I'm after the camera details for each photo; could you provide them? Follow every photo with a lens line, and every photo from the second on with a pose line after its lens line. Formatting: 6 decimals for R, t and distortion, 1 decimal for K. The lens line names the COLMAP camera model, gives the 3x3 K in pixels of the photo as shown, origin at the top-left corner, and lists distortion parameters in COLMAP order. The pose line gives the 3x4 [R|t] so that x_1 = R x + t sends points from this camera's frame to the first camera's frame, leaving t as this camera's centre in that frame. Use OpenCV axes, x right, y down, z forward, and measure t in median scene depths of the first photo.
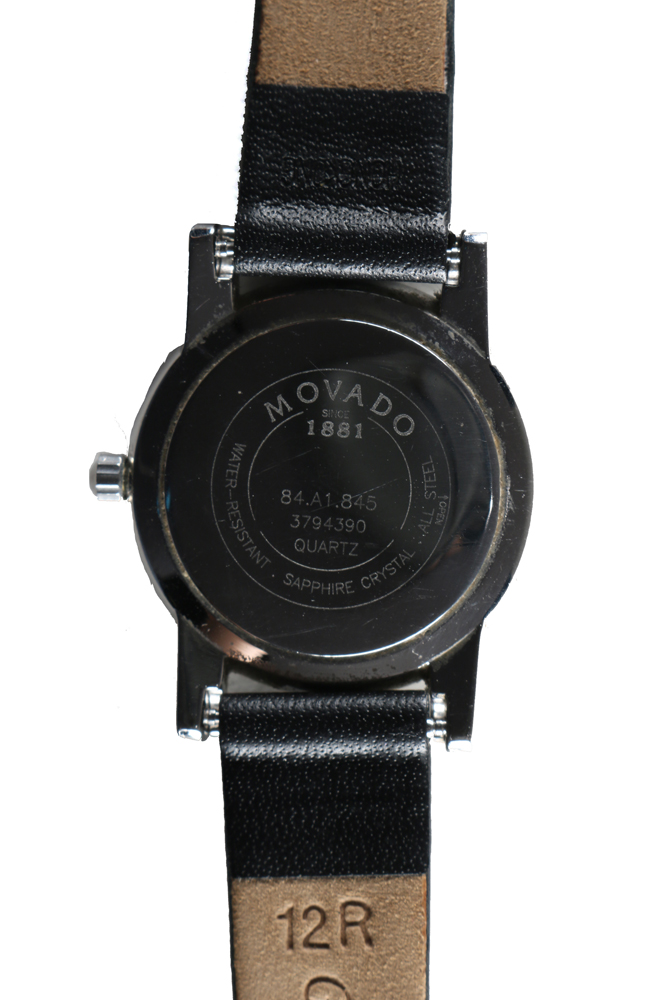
lens RADIAL K [[3050.8, 0, 337.6], [0, 3050.8, 502.0], [0, 0, 1]] dist [0.033949, 0.000000]
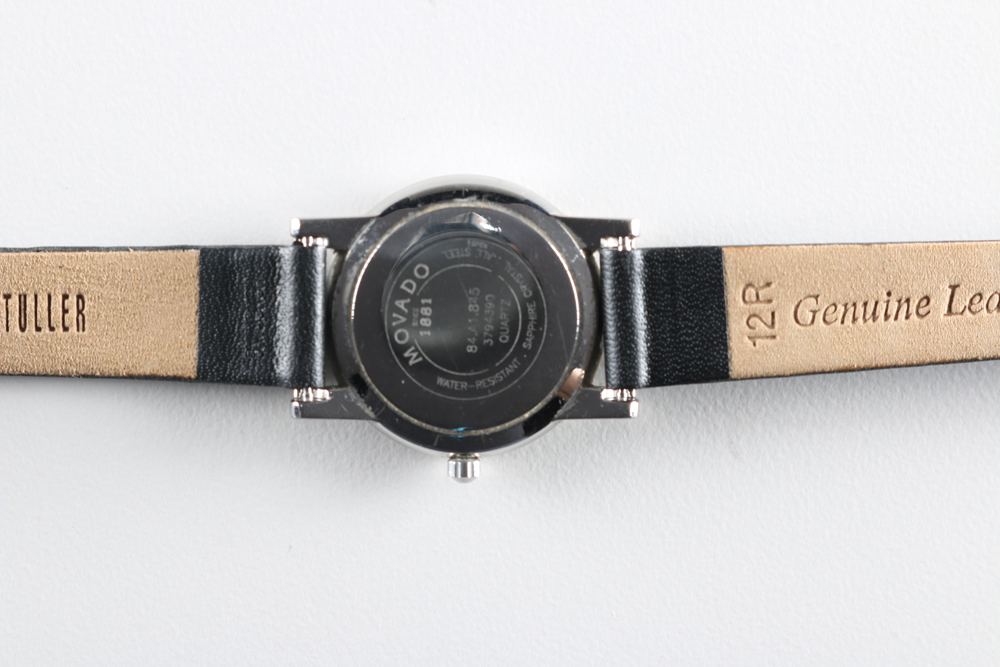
lens RADIAL K [[3050.8, 0, 498.4], [0, 3050.8, 336.6], [0, 0, 1]] dist [0.033949, 0.000000]
pose [[-0.029367, -0.999151, 0.028882, -0.054326], [0.999385, -0.029904, -0.018322, 0.038682], [0.019170, 0.028326, 0.999415, -0.491580]]
